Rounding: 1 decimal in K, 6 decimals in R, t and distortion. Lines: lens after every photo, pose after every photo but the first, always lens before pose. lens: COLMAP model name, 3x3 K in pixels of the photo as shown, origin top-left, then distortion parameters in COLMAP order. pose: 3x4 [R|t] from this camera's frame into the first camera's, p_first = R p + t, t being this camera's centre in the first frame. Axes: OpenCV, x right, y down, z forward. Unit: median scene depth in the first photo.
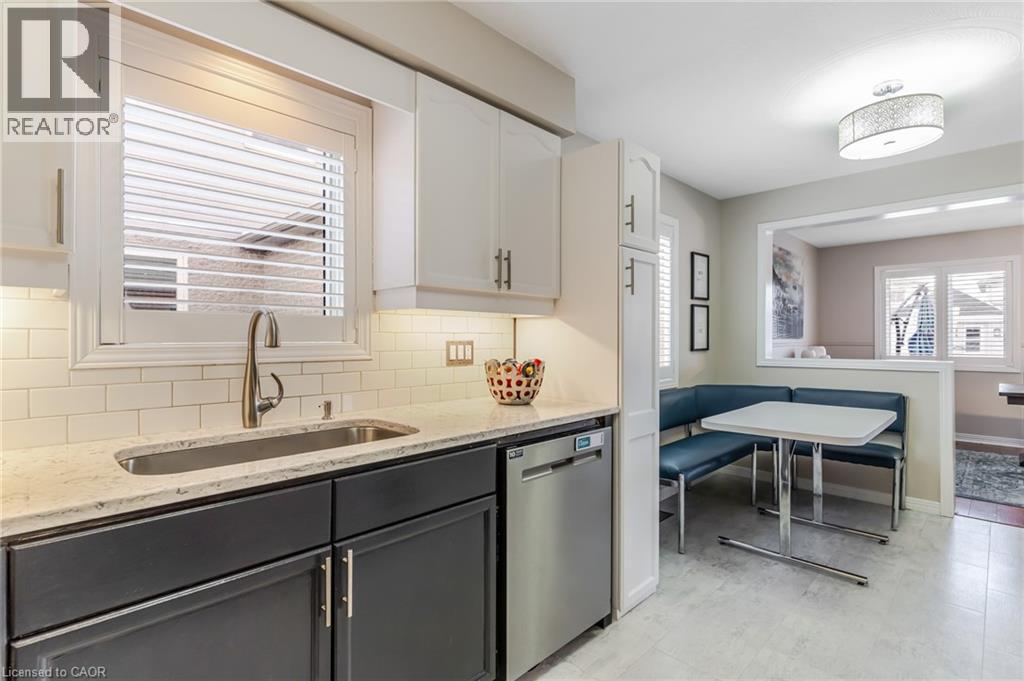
lens RADIAL K [[490.0, 0, 510.2], [0, 490.0, 337.7], [0, 0, 1]] dist [-0.000713, -0.000147]
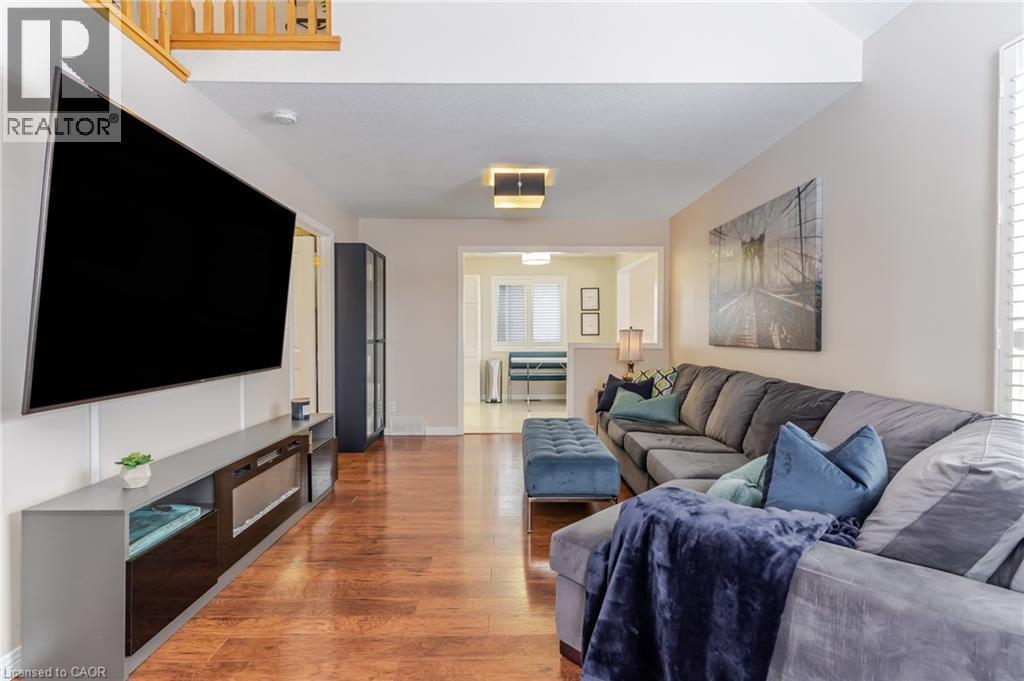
lens RADIAL K [[490.0, 0, 510.2], [0, 490.0, 337.7], [0, 0, 1]] dist [-0.000713, -0.000147]
pose [[0.716949, 0.007268, -0.697088, 1.916458], [0.000788, 0.999937, 0.011236, 0.016541], [0.697125, -0.008605, 0.716898, -0.866414]]
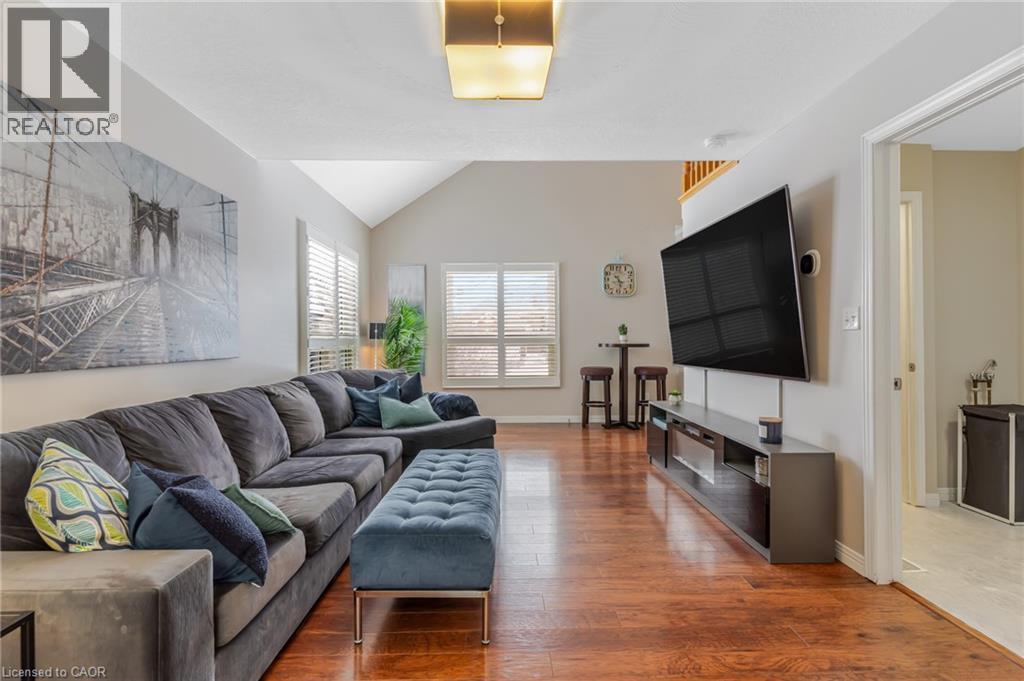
lens RADIAL K [[490.0, 0, 510.2], [0, 490.0, 337.7], [0, 0, 1]] dist [-0.000713, -0.000147]
pose [[-0.720704, 0.005853, 0.693218, 0.692232], [0.006112, 0.999979, -0.002089, 0.016809], [-0.693216, 0.002732, -0.720725, 0.406146]]
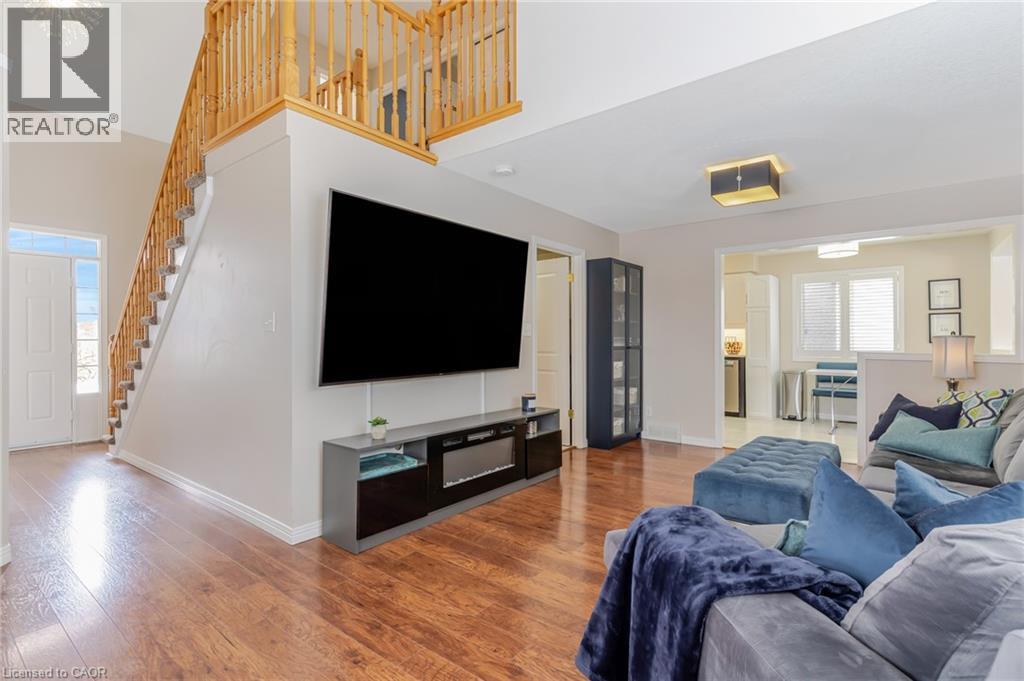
lens RADIAL K [[490.0, 0, 510.2], [0, 490.0, 337.7], [0, 0, 1]] dist [-0.000713, -0.000147]
pose [[0.118708, -0.002711, -0.992926, 2.112623], [0.001753, 0.999995, -0.002520, 0.014862], [0.992928, -0.001441, 0.118712, -0.644442]]
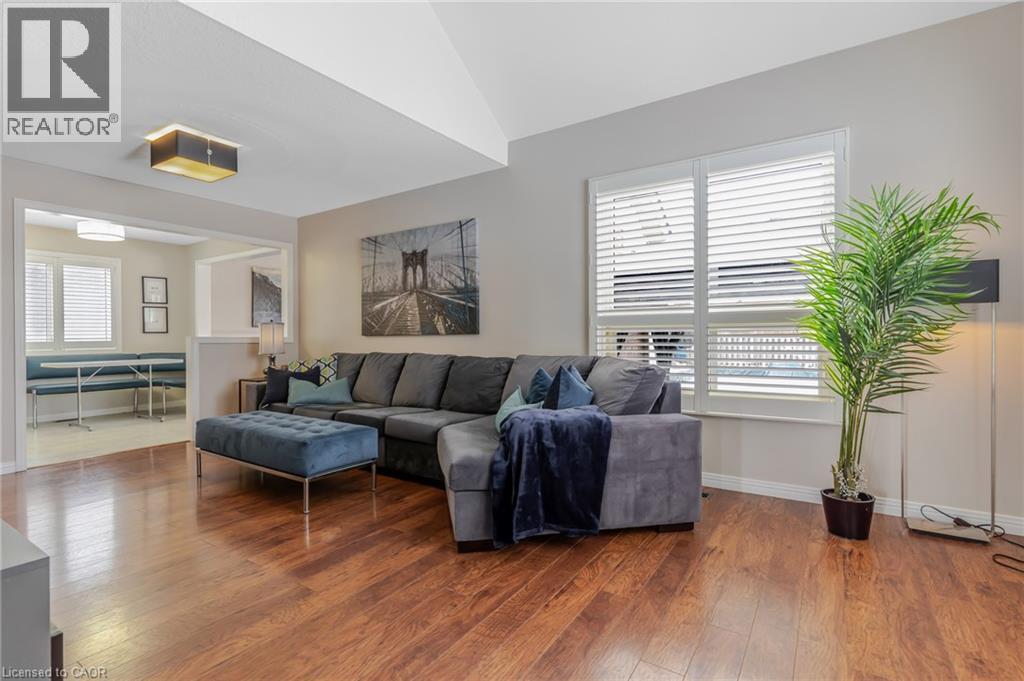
lens RADIAL K [[485.1, 0, 507.3], [0, 485.1, 341.5], [0, 0, 1]] dist [-0.000062, -0.000134]
pose [[0.980953, -0.009404, 0.194016, 1.544604], [0.007124, 0.999897, 0.012450, 0.052902], [-0.194113, -0.010831, 0.980919, -1.128549]]
